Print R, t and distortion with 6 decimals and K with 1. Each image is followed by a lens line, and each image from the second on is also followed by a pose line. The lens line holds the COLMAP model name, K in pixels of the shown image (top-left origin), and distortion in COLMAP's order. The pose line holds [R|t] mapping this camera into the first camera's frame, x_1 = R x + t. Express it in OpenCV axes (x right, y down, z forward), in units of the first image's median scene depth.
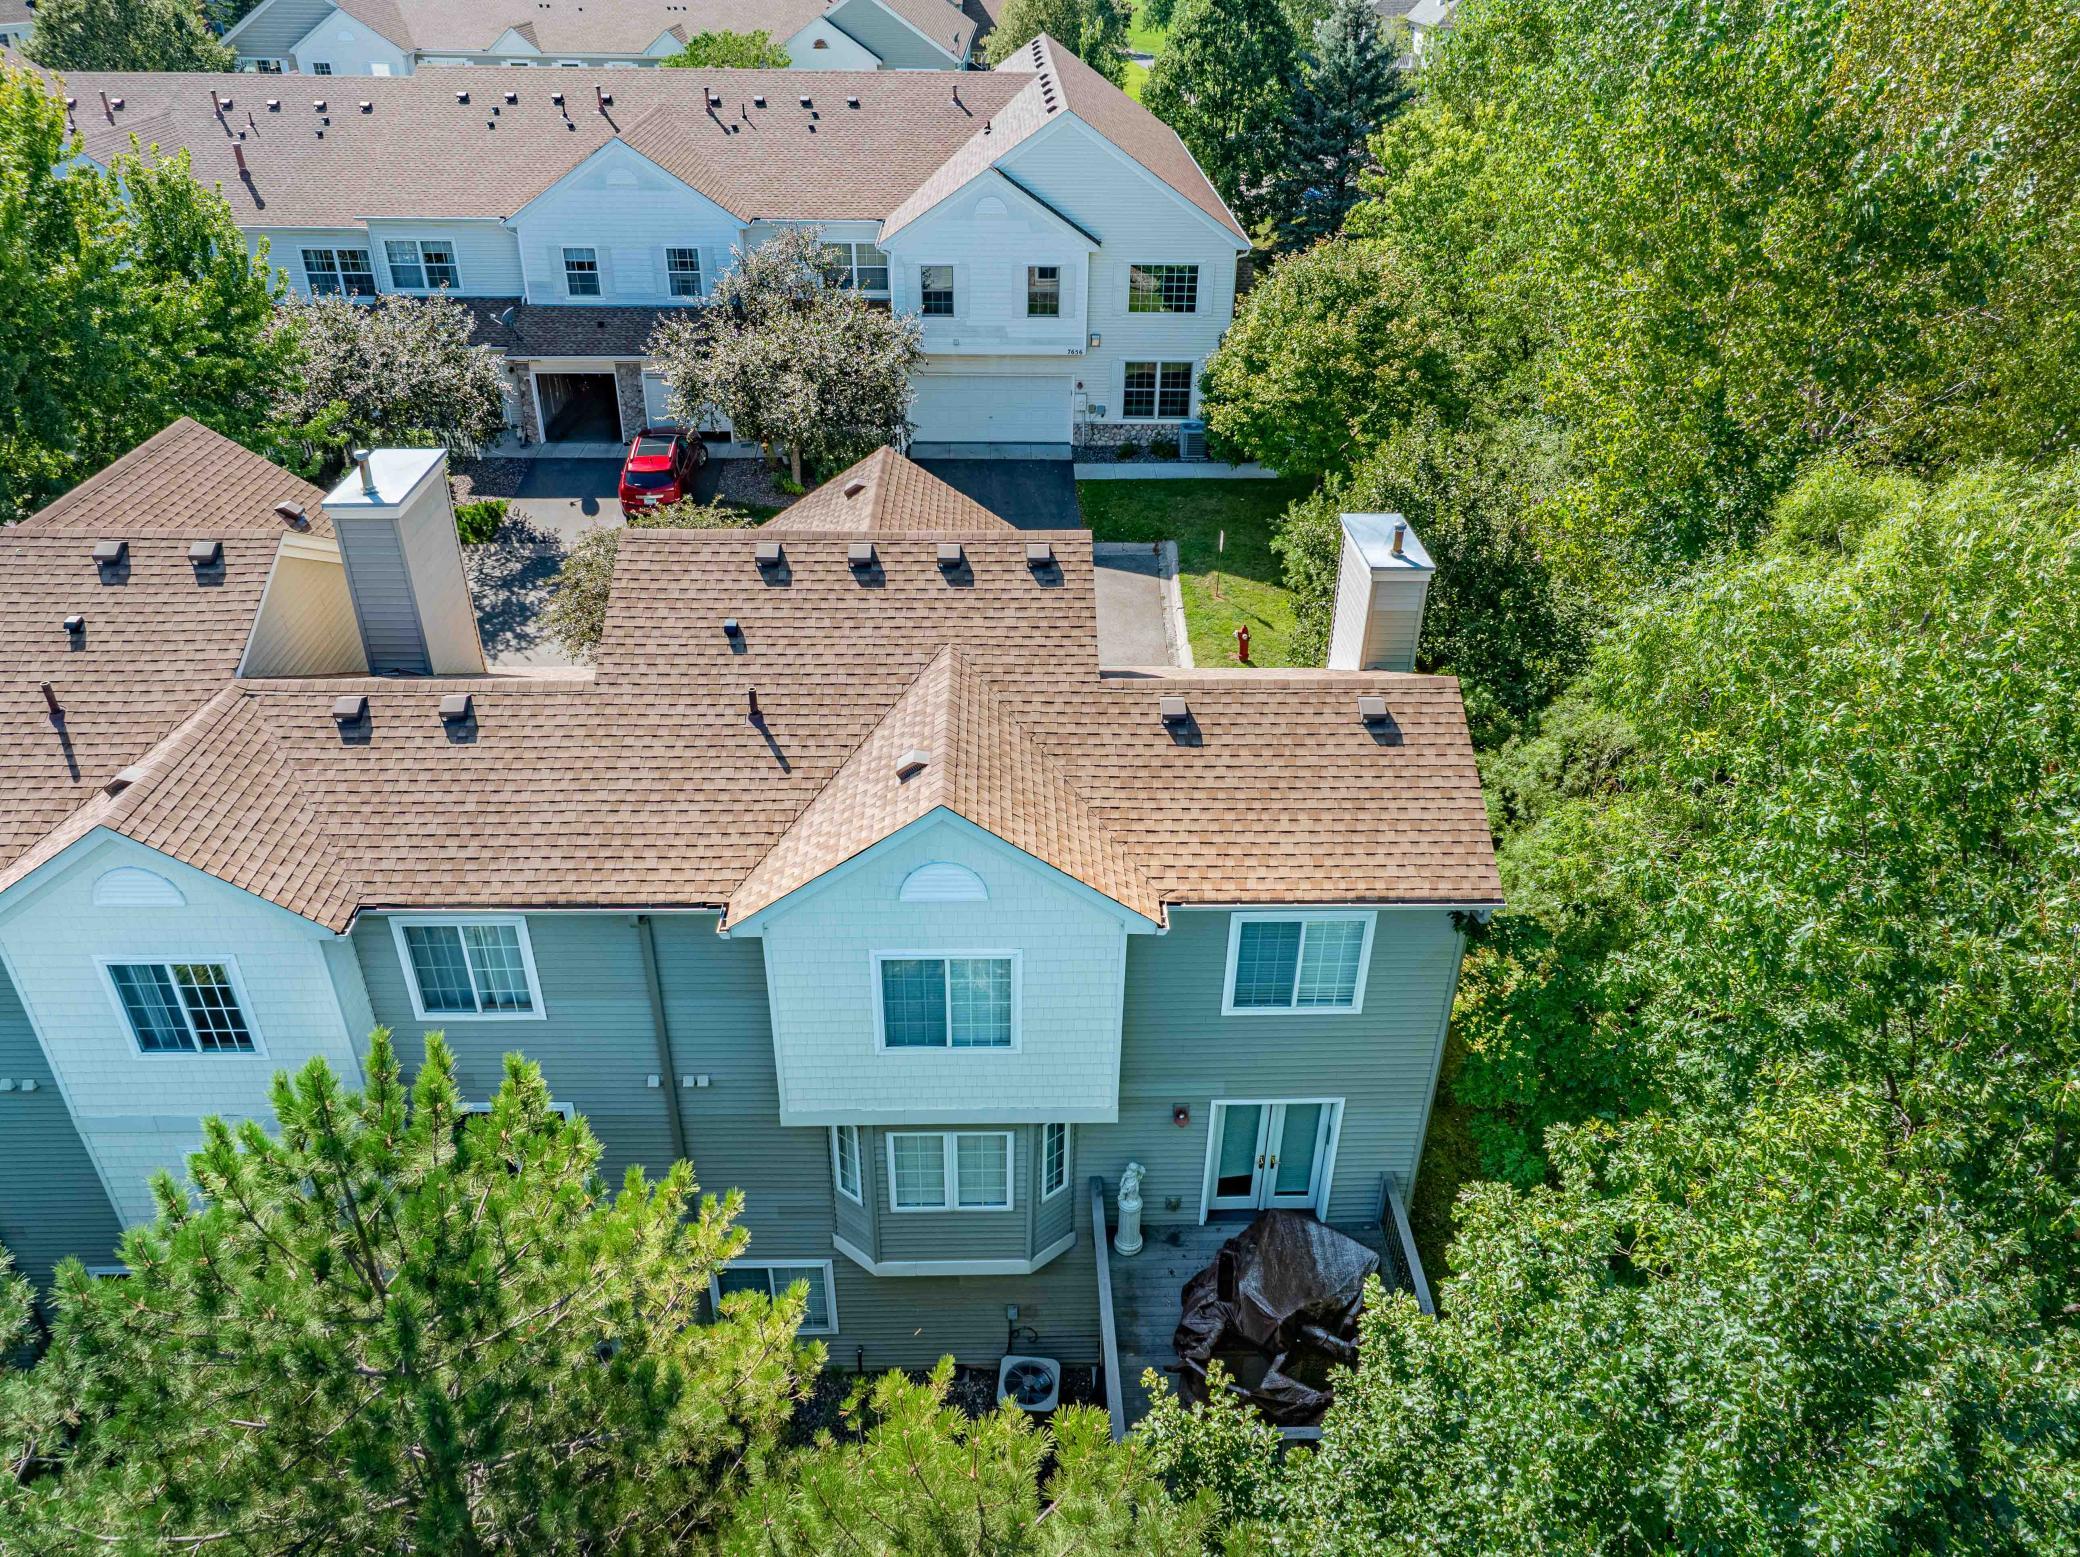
lens RADIAL K [[1500.4, 0, 1040.0], [0, 1500.4, 778.5], [0, 0, 1]] dist [-0.033737, 0.041742]
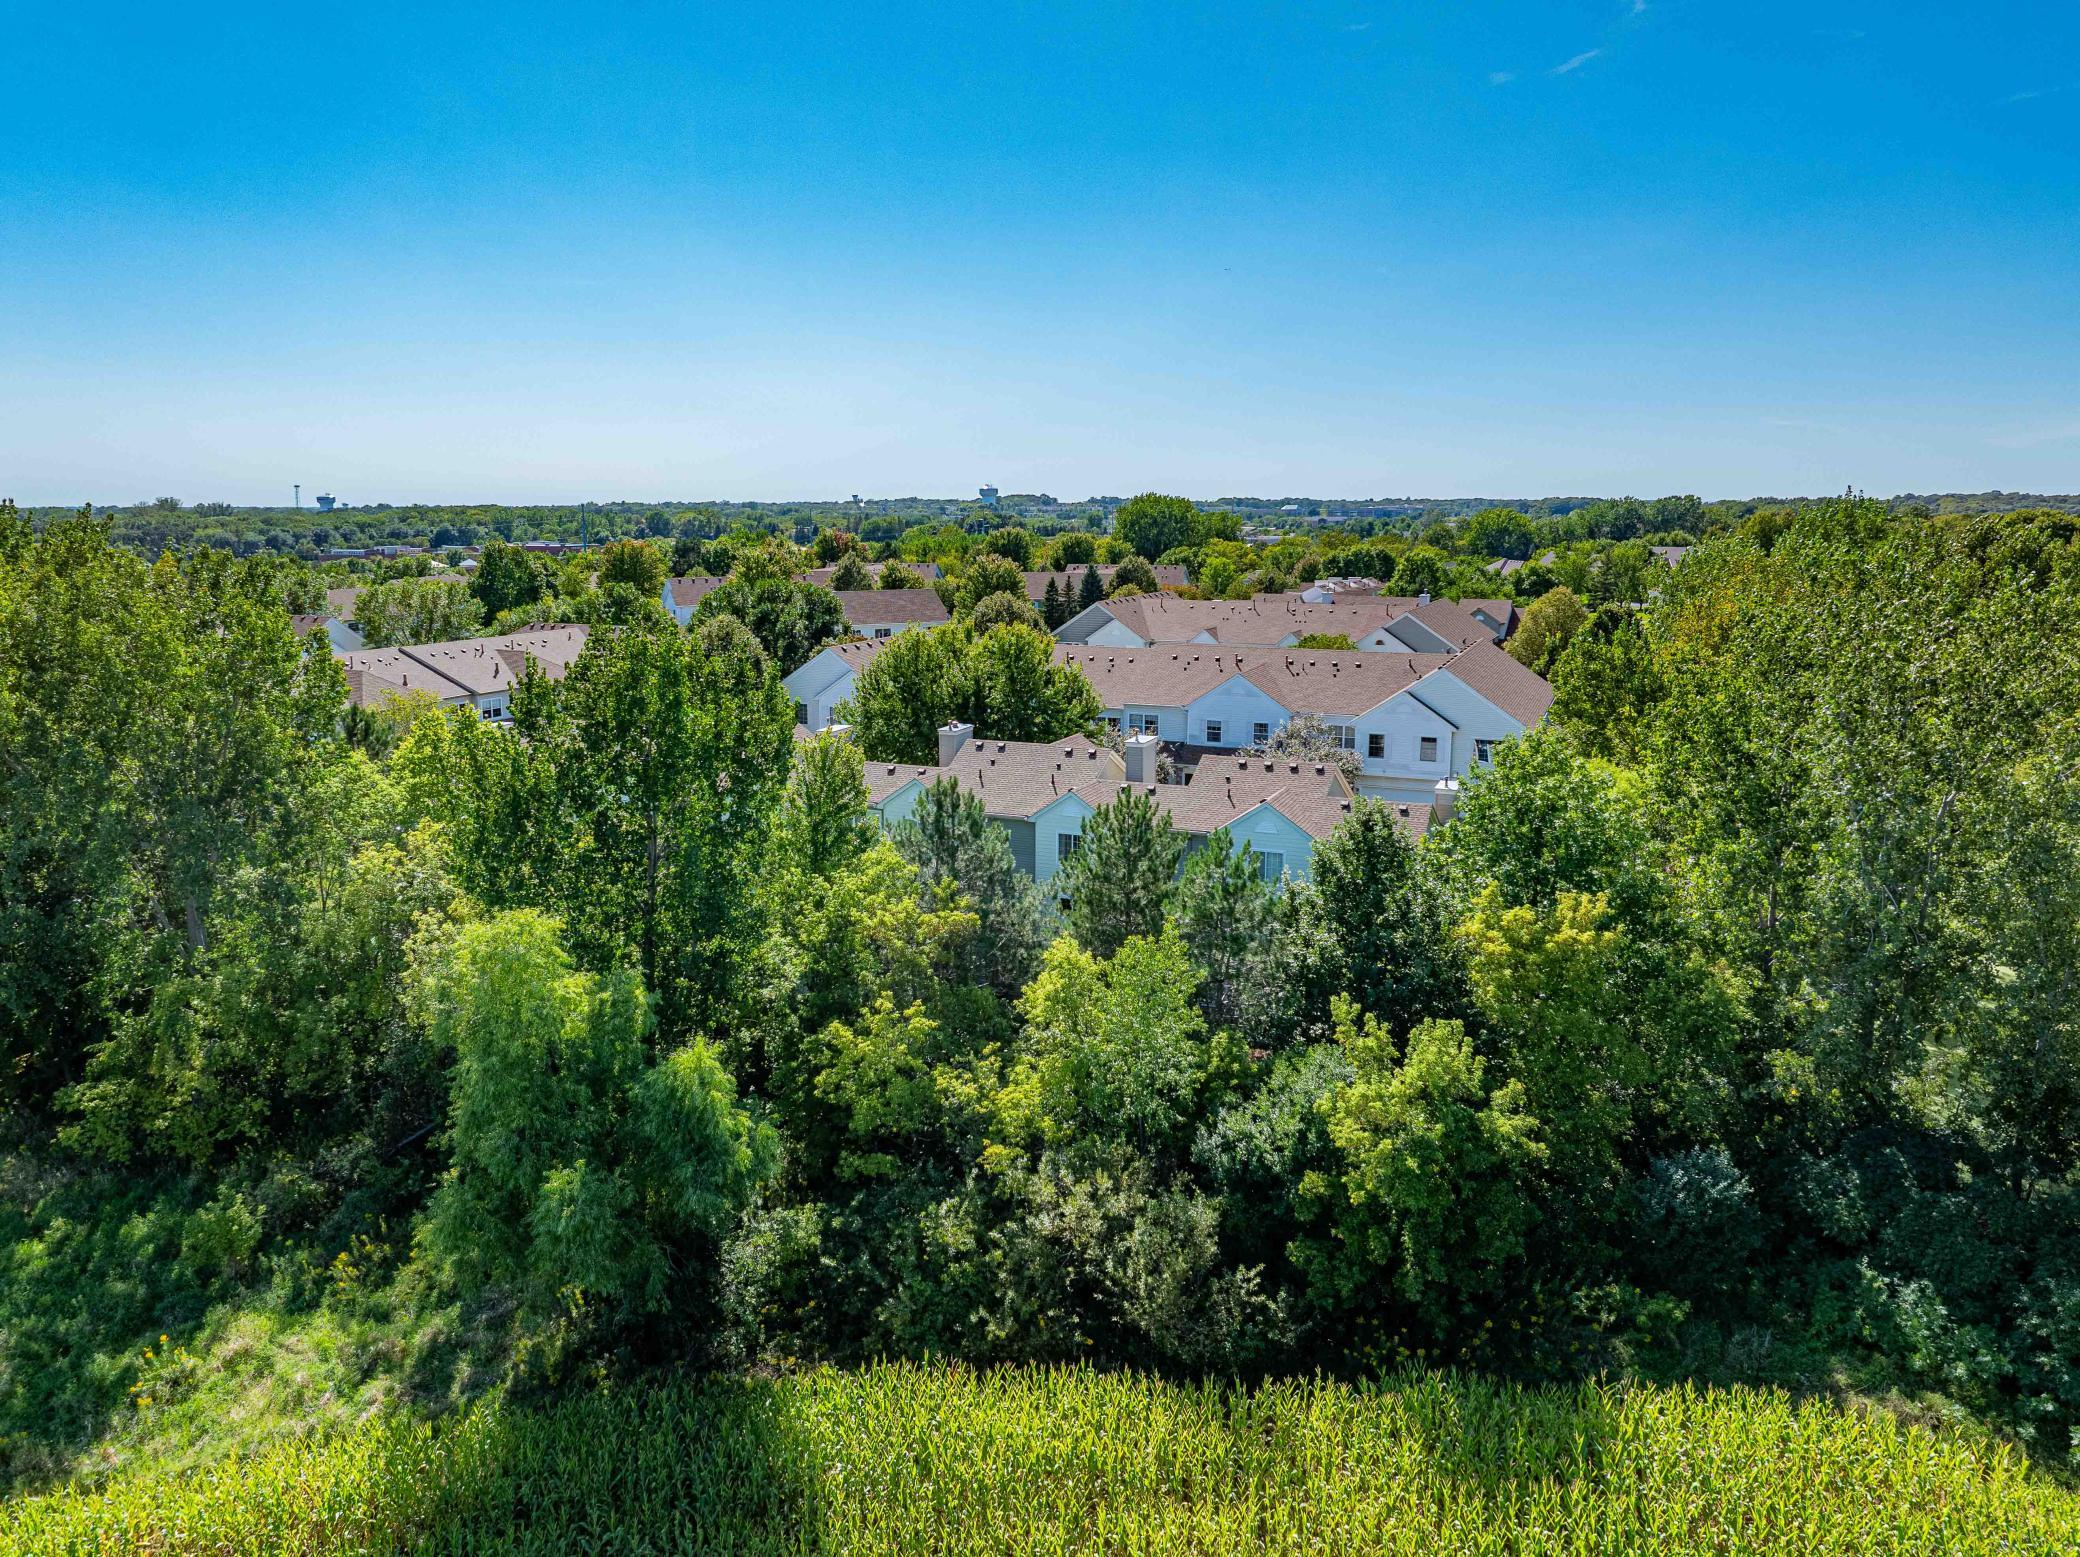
lens RADIAL K [[1466.4, 0, 1043.0], [0, 1466.4, 783.5], [0, 0, 1]] dist [-0.033231, 0.045792]
pose [[0.912278, 0.061652, -0.404906, 0.335911], [-0.202878, 0.926822, -0.315976, 0.459098], [0.355795, 0.370405, 0.858027, -0.892014]]
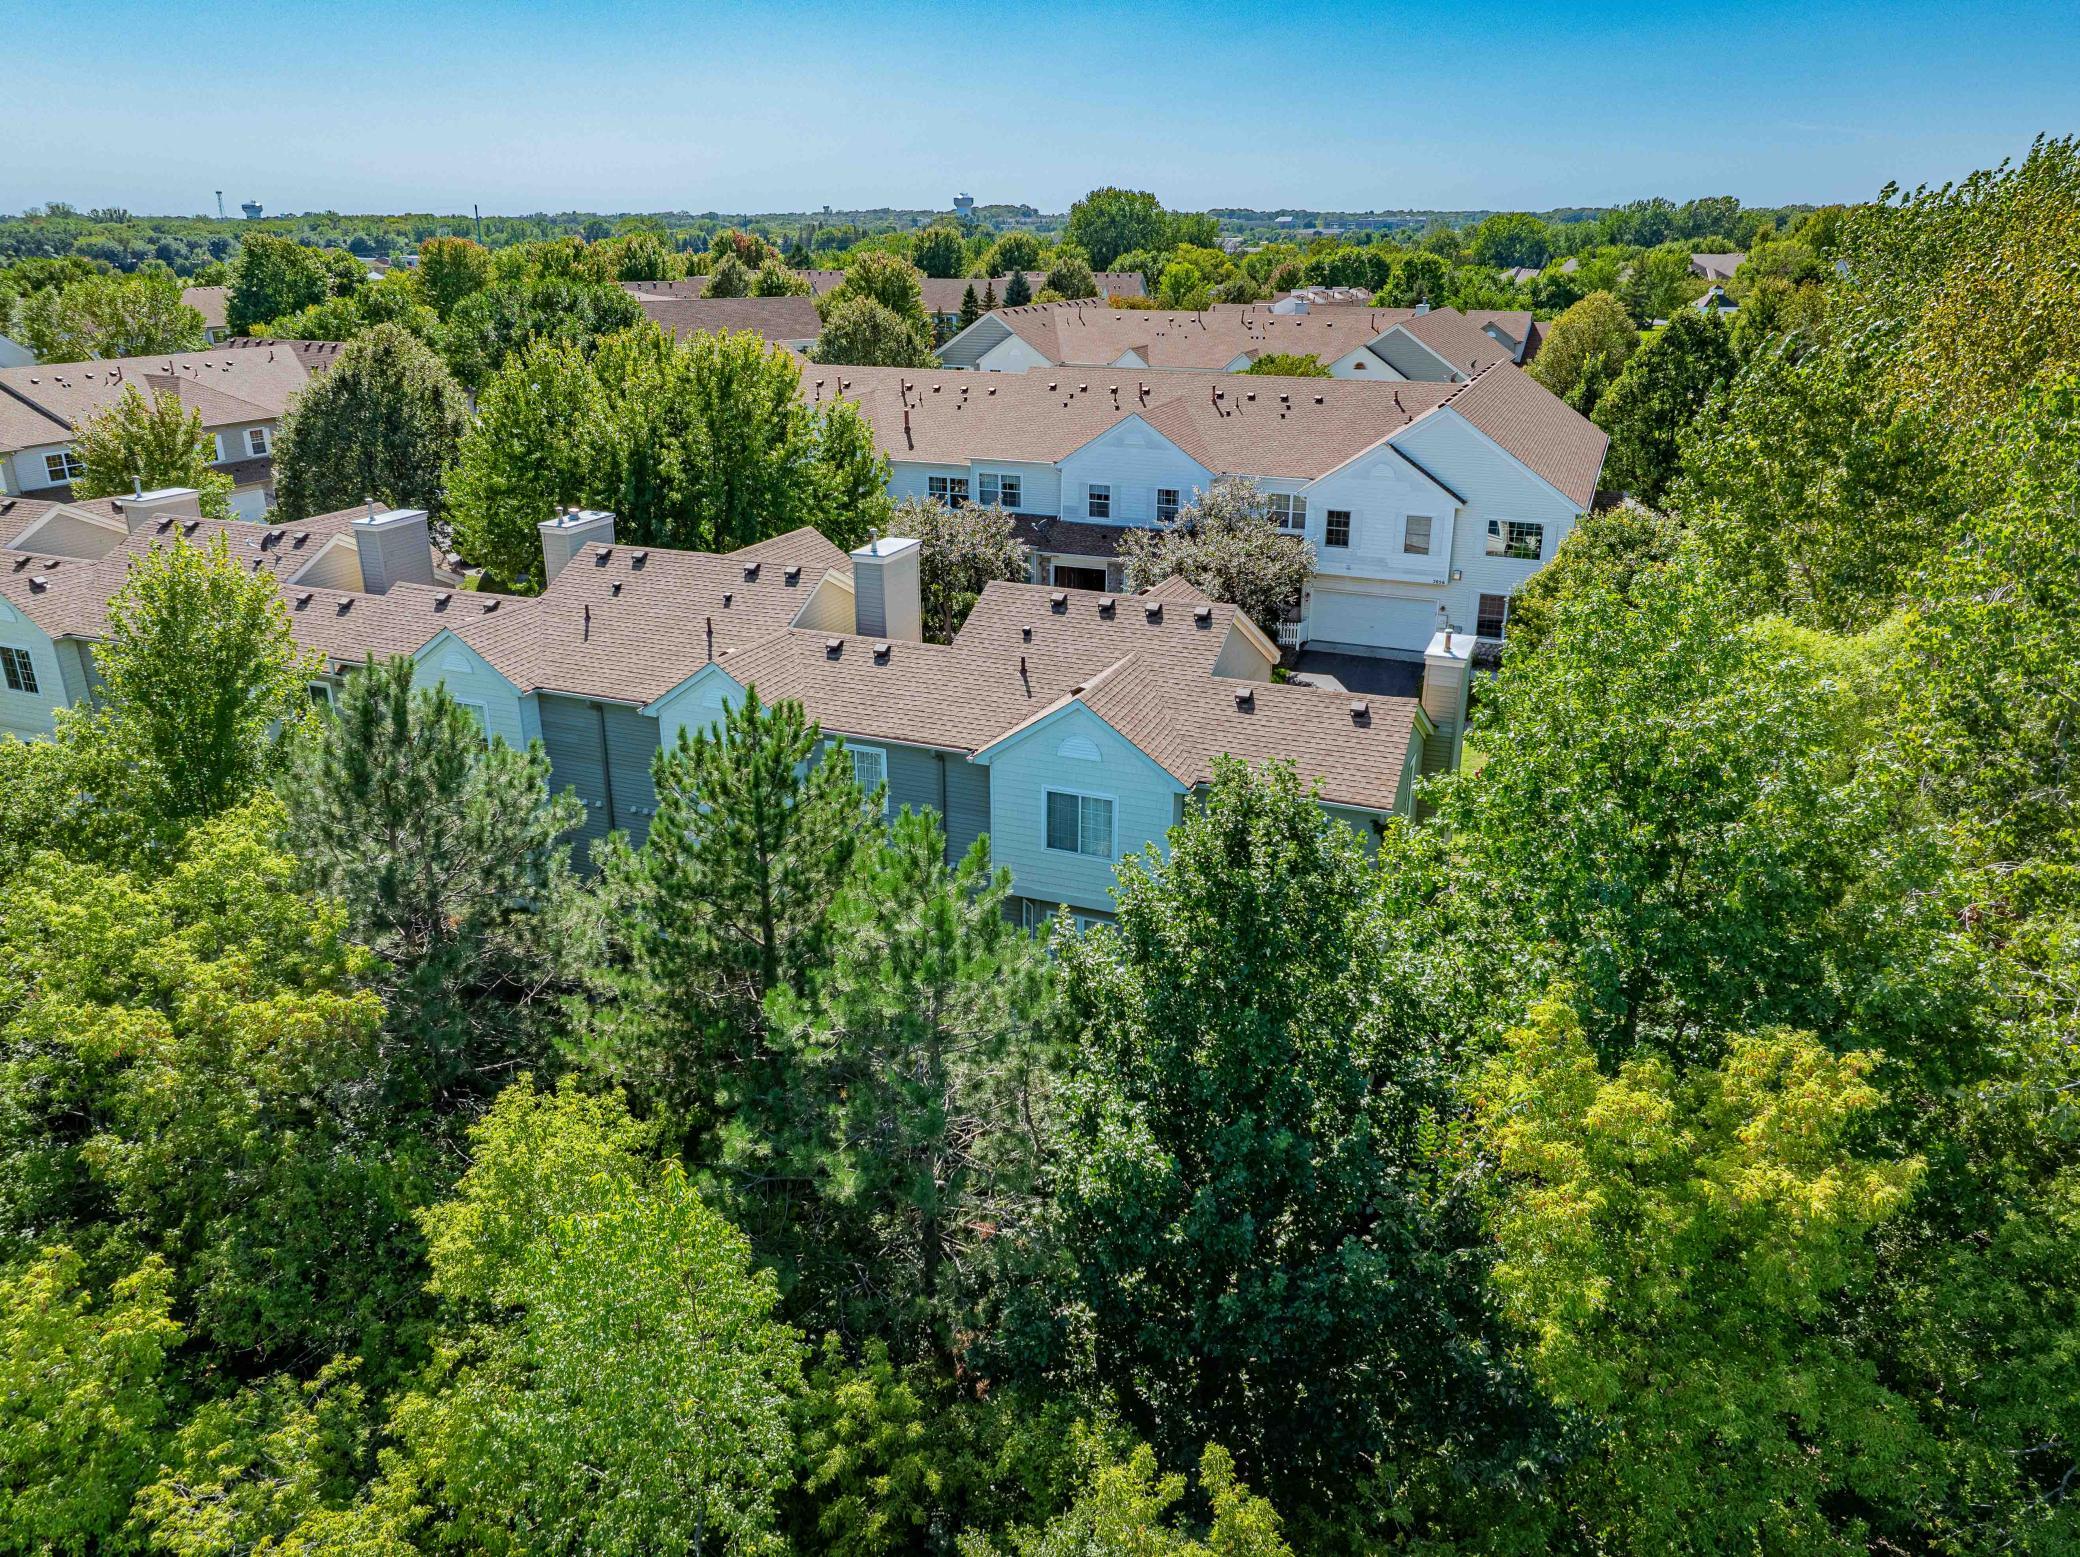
lens RADIAL K [[1466.4, 0, 1043.0], [0, 1466.4, 783.5], [0, 0, 1]] dist [-0.033231, 0.045792]
pose [[0.916322, 0.131690, -0.378169, 0.217308], [-0.199395, 0.969027, -0.145699, 0.142524], [0.347269, 0.208912, 0.914199, -0.252854]]
